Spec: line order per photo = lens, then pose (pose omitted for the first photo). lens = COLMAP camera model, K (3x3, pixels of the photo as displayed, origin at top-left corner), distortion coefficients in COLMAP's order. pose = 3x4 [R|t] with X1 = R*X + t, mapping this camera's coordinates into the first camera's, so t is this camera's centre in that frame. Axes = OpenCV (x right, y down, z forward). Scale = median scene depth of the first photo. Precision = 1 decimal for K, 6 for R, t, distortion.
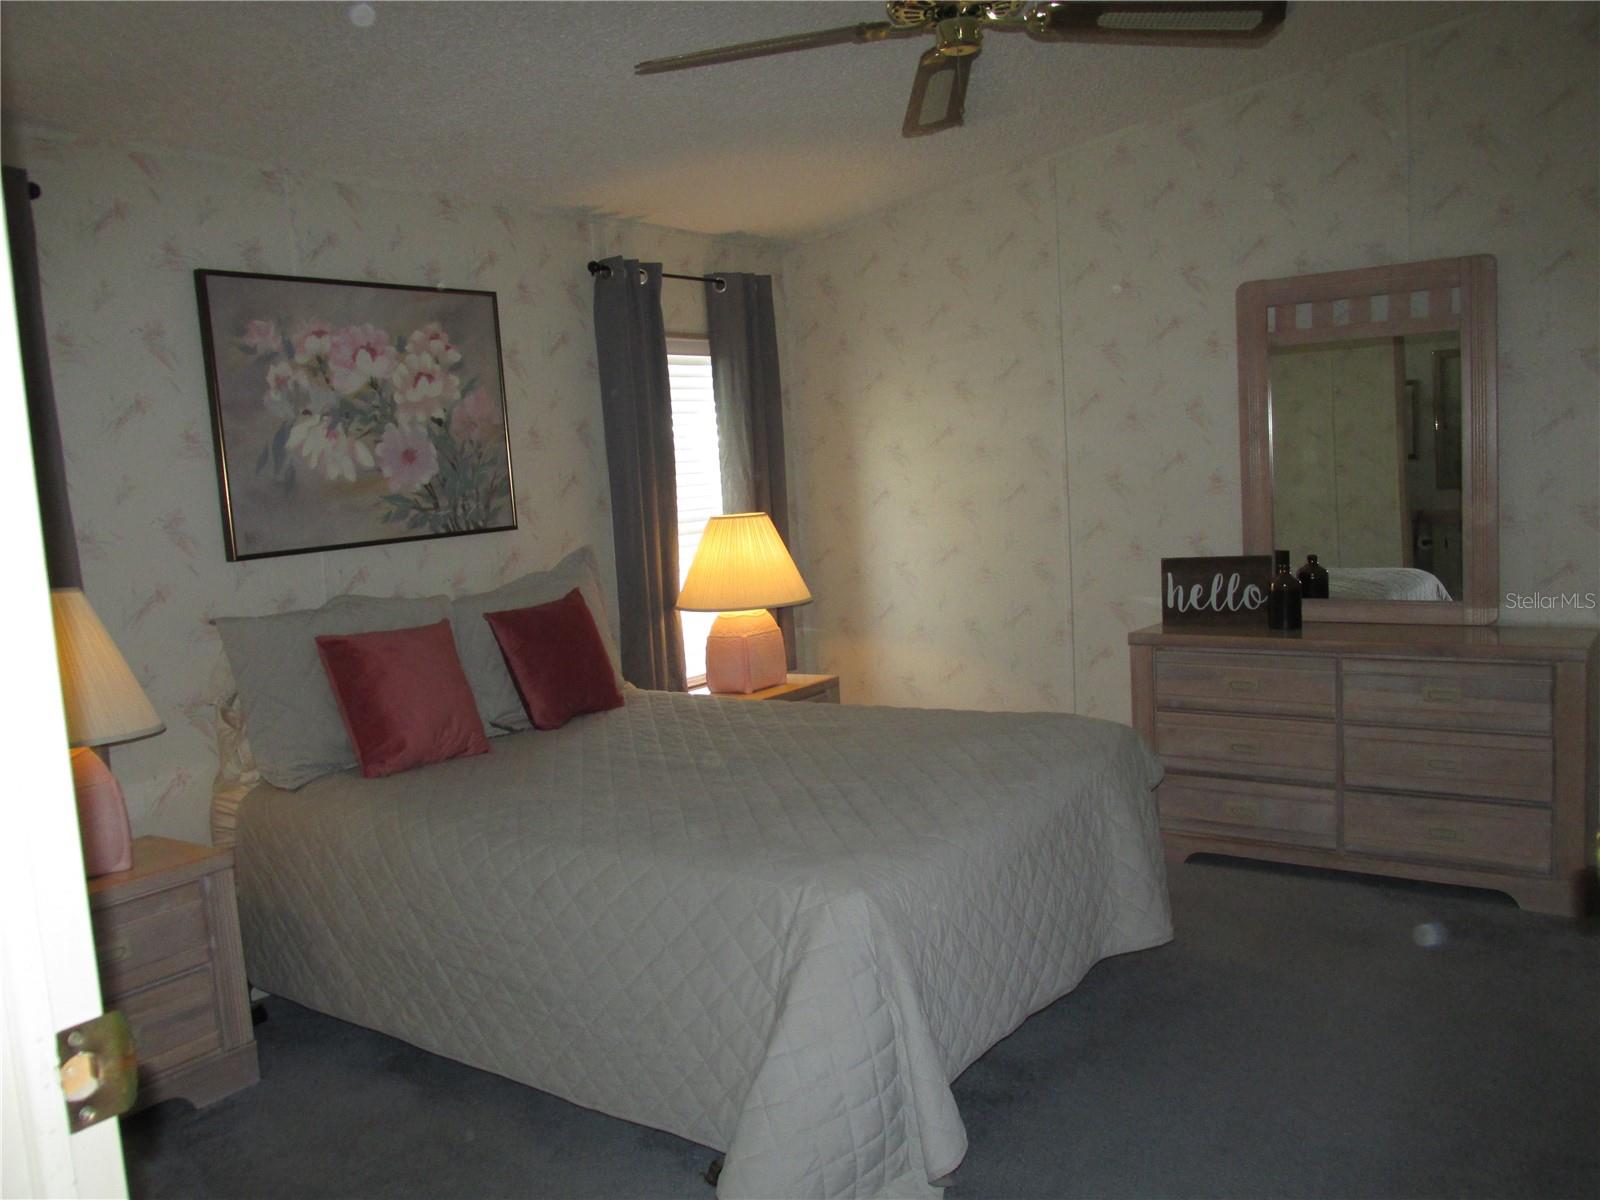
lens RADIAL K [[1318.3, 0, 798.1], [0, 1318.3, 596.2], [0, 0, 1]] dist [-0.023284, -0.010564]
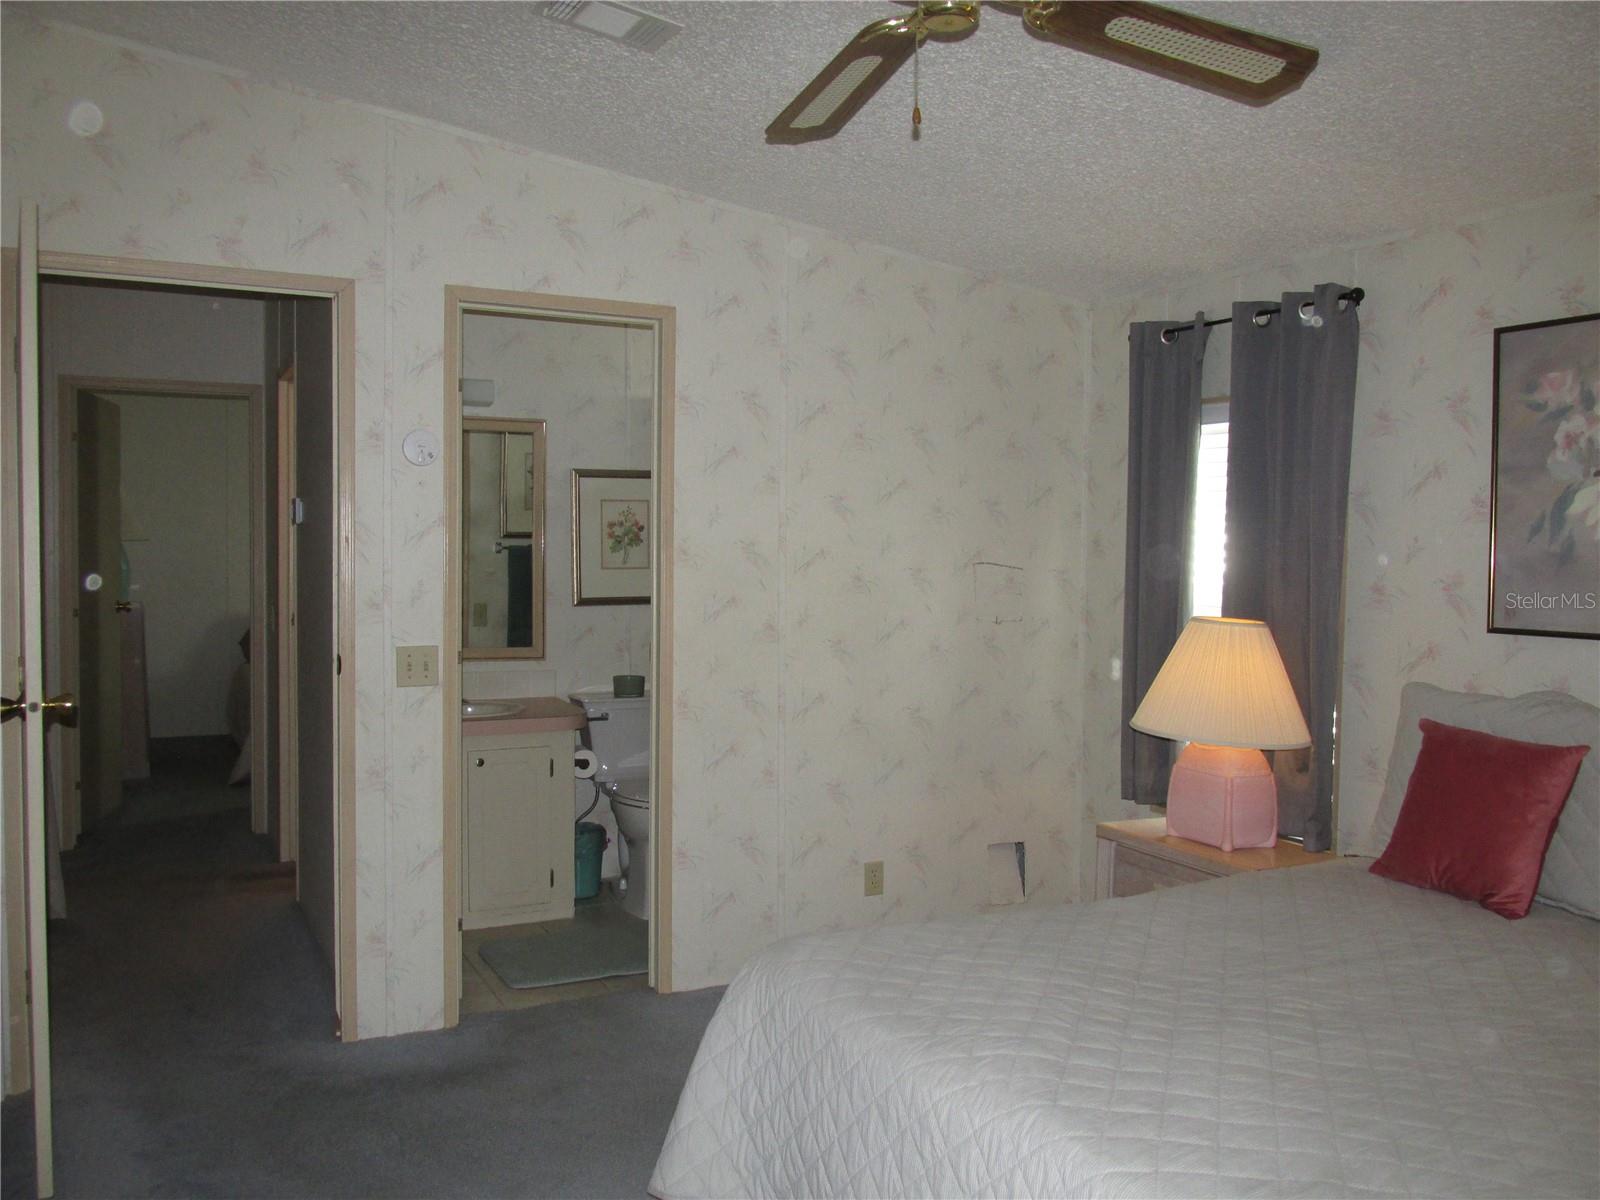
lens RADIAL K [[1318.3, 0, 797.5], [0, 1318.3, 603.2], [0, 0, 1]] dist [-0.023284, -0.010564]
pose [[-0.424762, 0.095304, -0.900275, 0.615488], [-0.083928, 0.986015, 0.143979, -0.138576], [0.901406, 0.136715, -0.410823, 0.913122]]
